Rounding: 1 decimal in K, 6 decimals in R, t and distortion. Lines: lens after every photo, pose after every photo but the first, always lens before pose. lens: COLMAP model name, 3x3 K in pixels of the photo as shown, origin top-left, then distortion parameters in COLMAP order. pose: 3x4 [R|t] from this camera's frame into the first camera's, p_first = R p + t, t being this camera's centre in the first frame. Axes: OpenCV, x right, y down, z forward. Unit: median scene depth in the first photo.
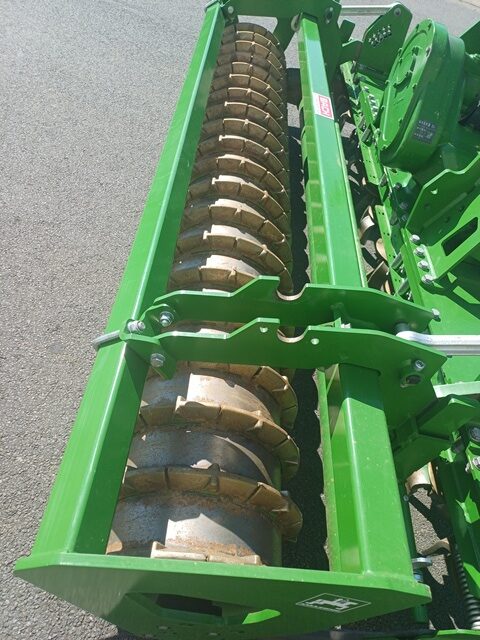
lens RADIAL K [[470.5, 0, 240.0], [0, 470.5, 320.0], [0, 0, 1]] dist [0.026821, -0.004277]
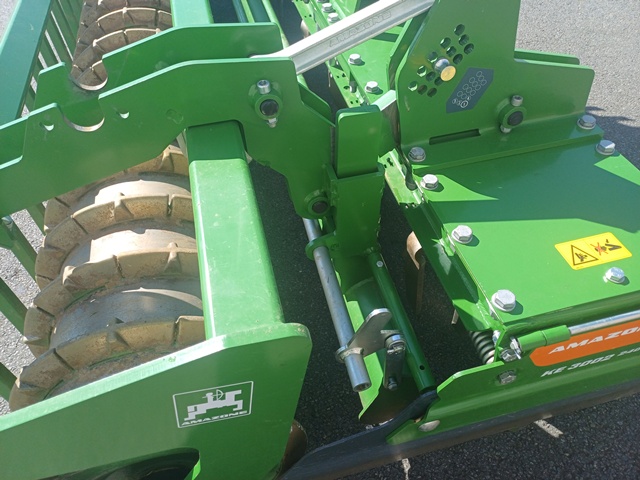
lens RADIAL K [[470.5, 0, 320.0], [0, 470.5, 240.0], [0, 0, 1]] dist [0.026821, -0.004277]
pose [[0.903114, -0.424887, -0.062104, 0.353958], [0.426991, 0.903905, 0.025174, 0.300199], [0.045440, -0.049253, 0.997752, 0.212855]]
